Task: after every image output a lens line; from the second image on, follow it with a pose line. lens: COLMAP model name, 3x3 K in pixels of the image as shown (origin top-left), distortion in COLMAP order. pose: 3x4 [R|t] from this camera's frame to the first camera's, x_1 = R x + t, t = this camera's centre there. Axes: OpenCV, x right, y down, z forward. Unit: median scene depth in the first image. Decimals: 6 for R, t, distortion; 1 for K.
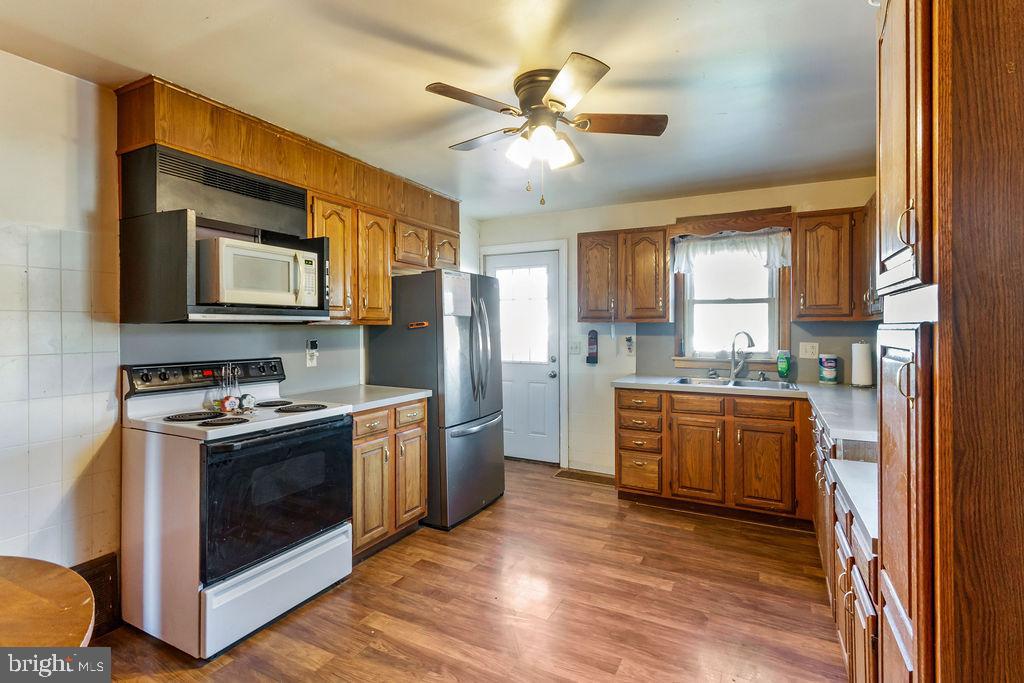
lens RADIAL K [[485.0, 0, 517.4], [0, 485.0, 334.3], [0, 0, 1]] dist [-0.000450, 0.000390]
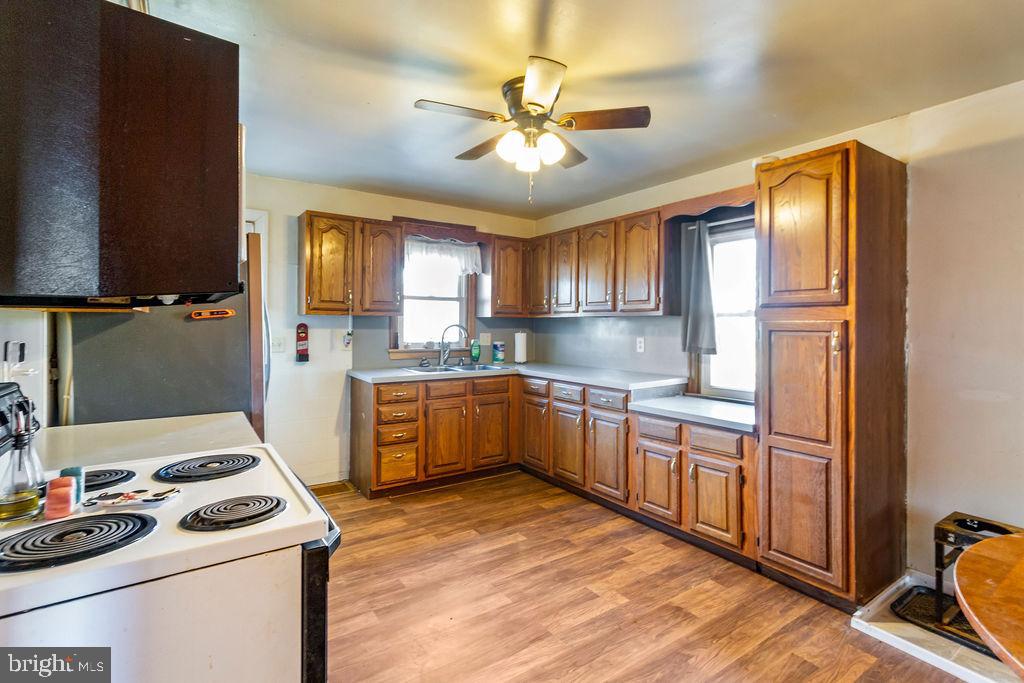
lens RADIAL K [[485.0, 0, 517.5], [0, 485.0, 330.9], [0, 0, 1]] dist [-0.000450, 0.000390]
pose [[0.467919, -0.010179, 0.883713, -0.529110], [0.007974, 0.999942, 0.007295, 0.001735], [-0.883735, 0.003633, 0.467973, 0.316295]]
